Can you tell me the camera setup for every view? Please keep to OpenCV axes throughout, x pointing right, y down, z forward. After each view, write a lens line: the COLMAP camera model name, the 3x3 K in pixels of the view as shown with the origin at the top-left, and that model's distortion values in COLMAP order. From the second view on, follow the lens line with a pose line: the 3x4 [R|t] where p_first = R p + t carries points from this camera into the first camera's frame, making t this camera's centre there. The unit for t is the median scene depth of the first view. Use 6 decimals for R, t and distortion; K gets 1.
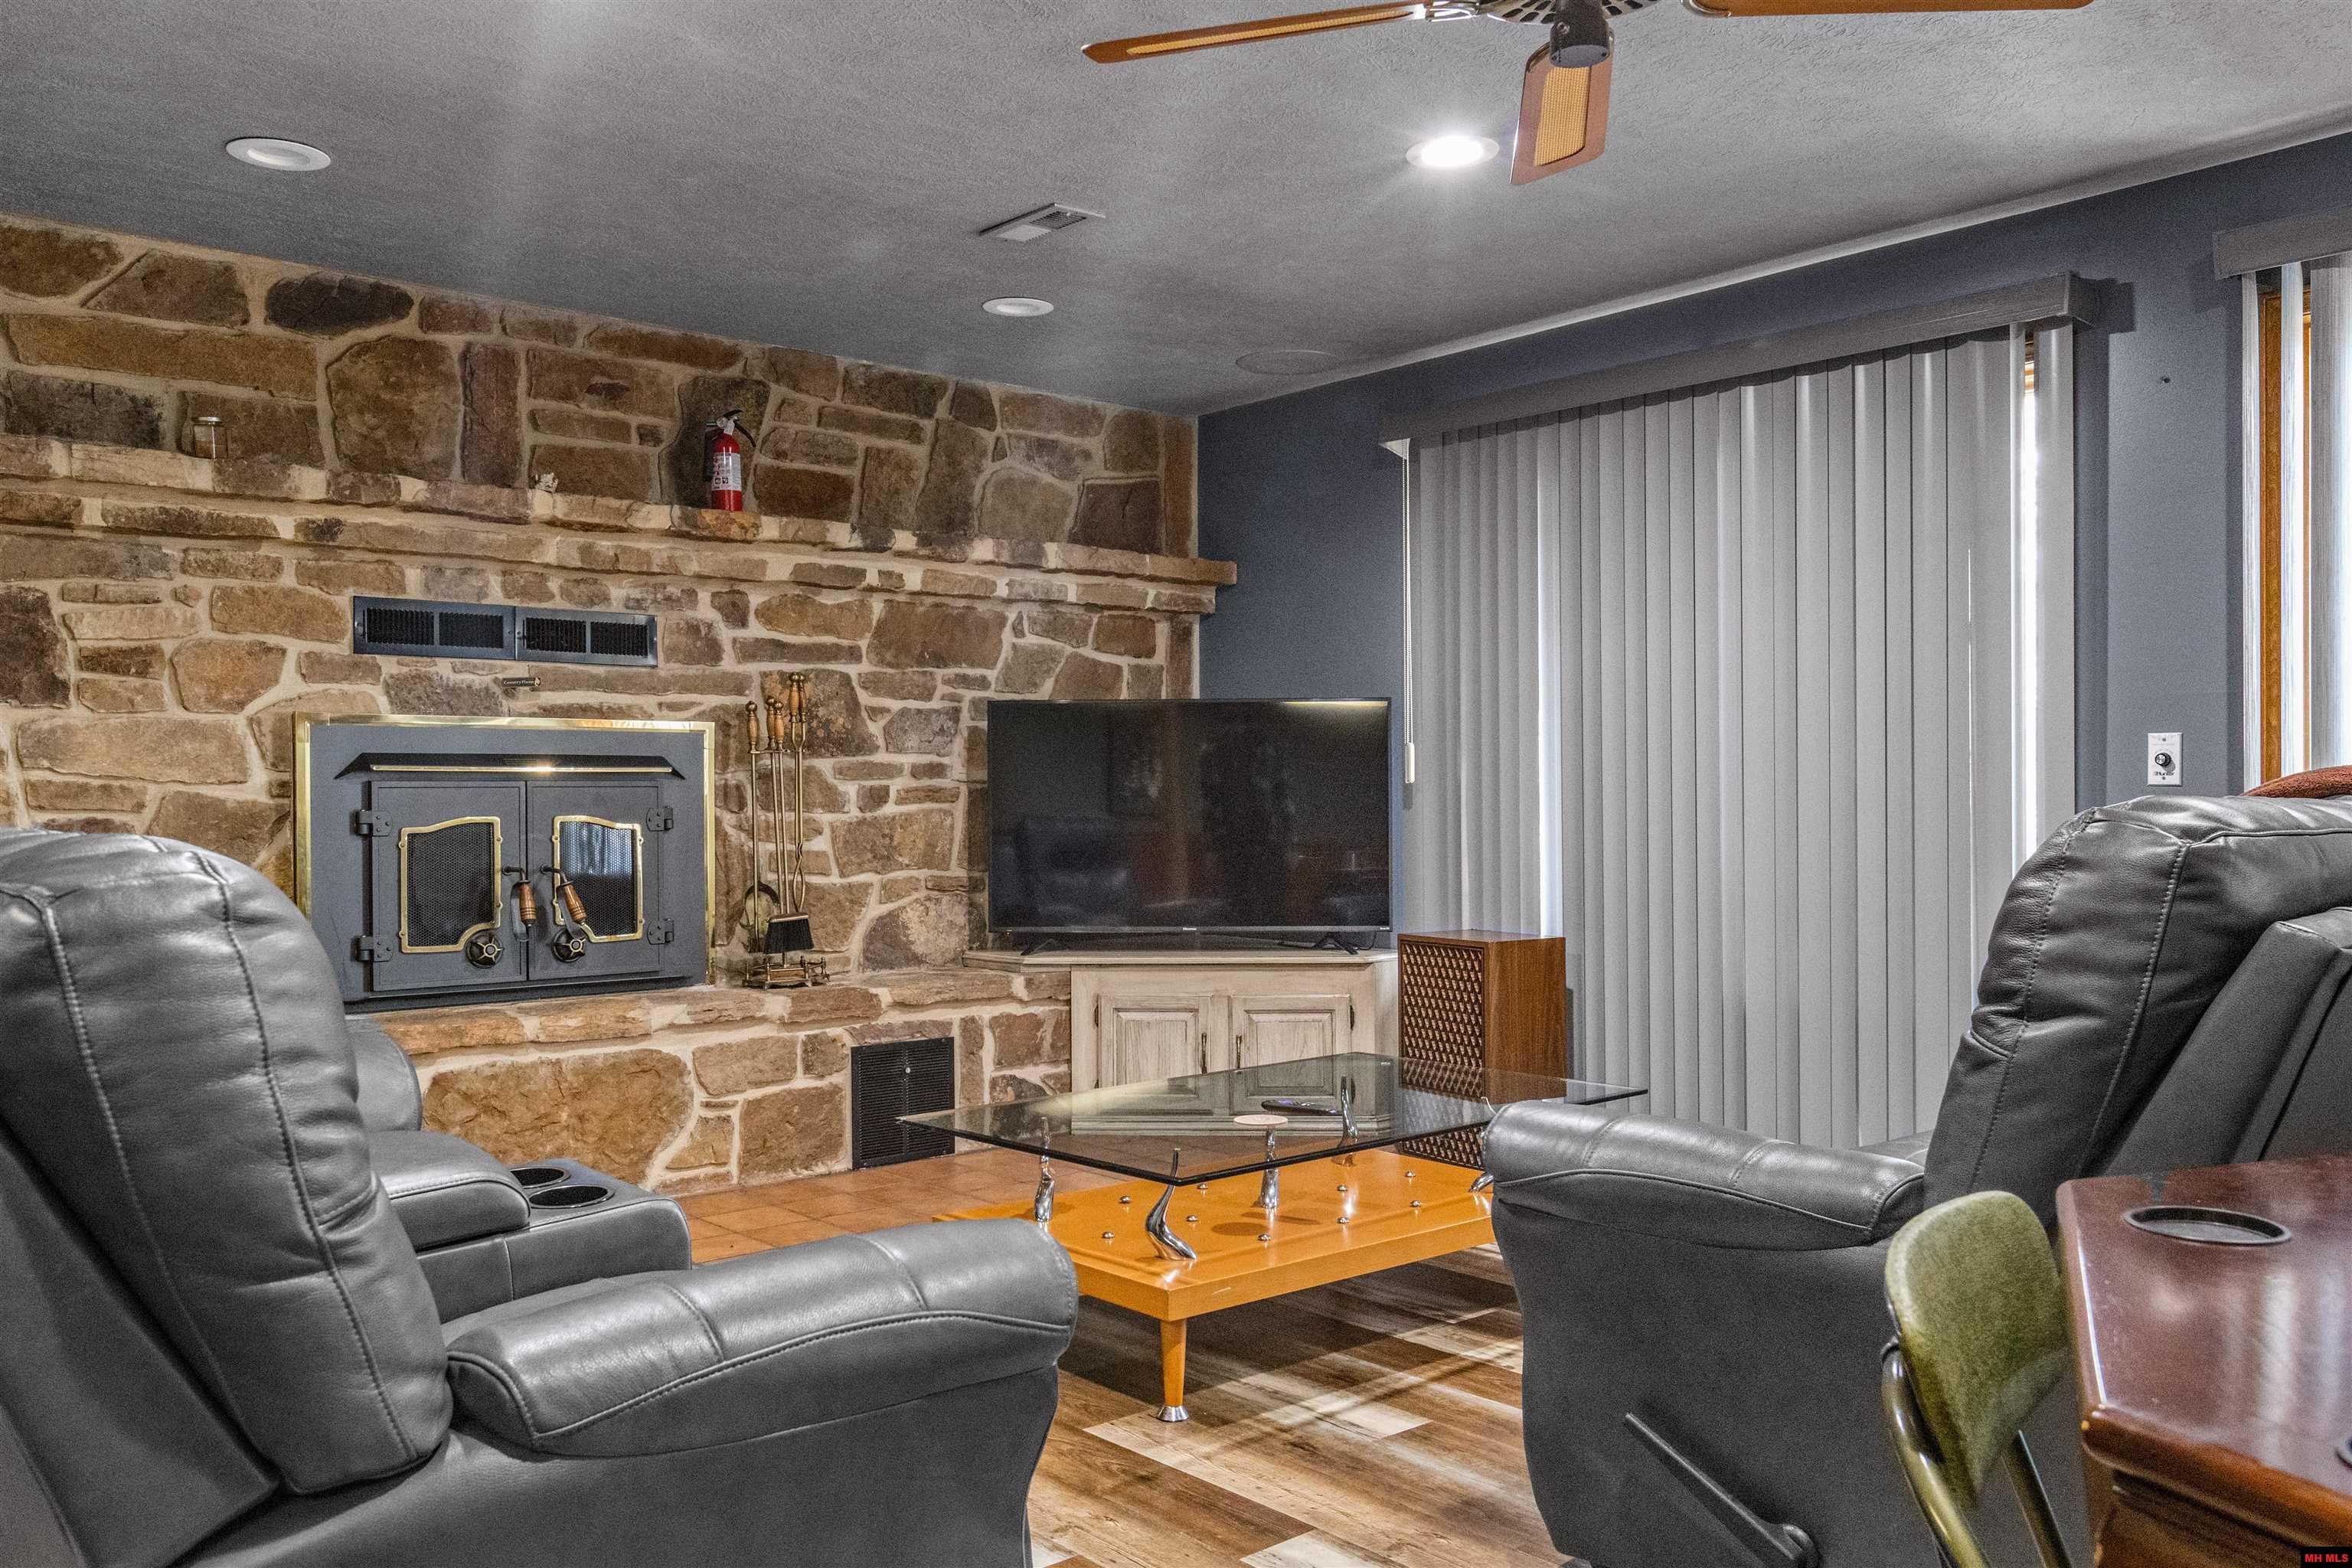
lens RADIAL K [[1827.9, 0, 1173.9], [0, 1827.9, 809.9], [0, 0, 1]] dist [0.010705, -0.006740]
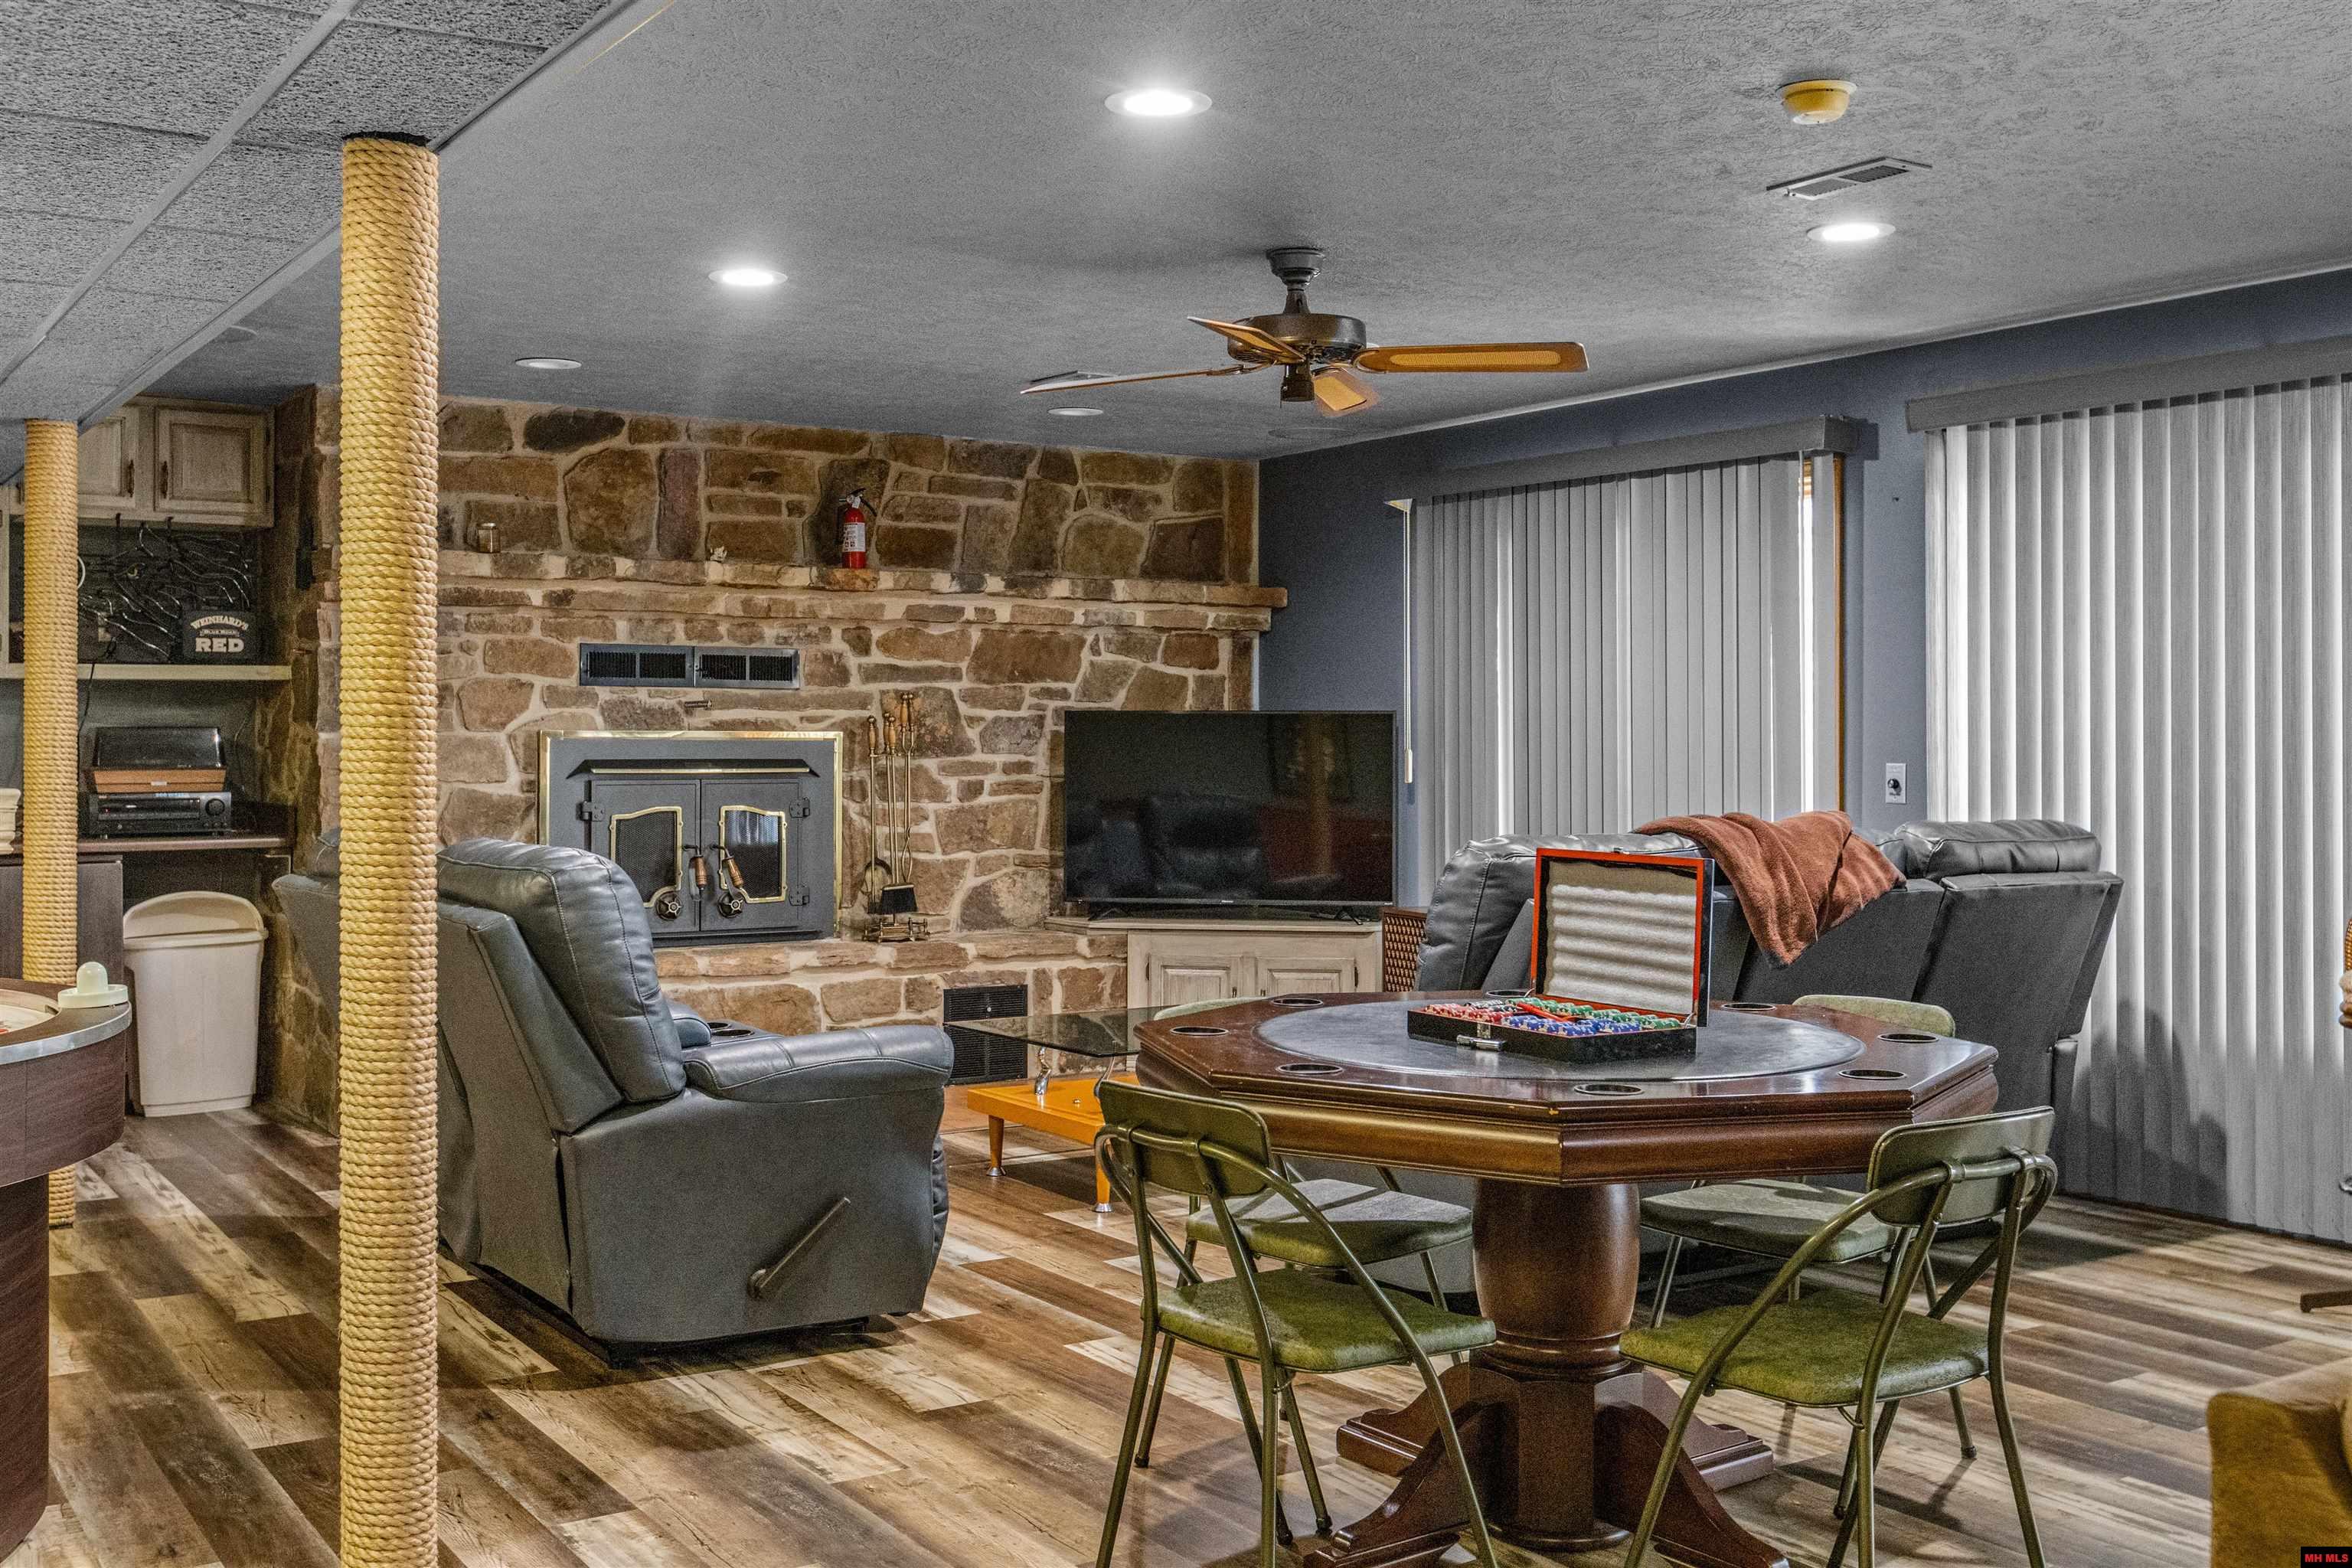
lens RADIAL K [[2288.3, 0, 1177.1], [0, 2288.3, 722.7], [0, 0, 1]] dist [-0.002311, -0.025218]
pose [[0.992058, 0.007214, -0.125574, 0.190482], [-0.009209, 0.999840, -0.015318, -0.034010], [0.125443, 0.016352, 0.991966, -0.583983]]
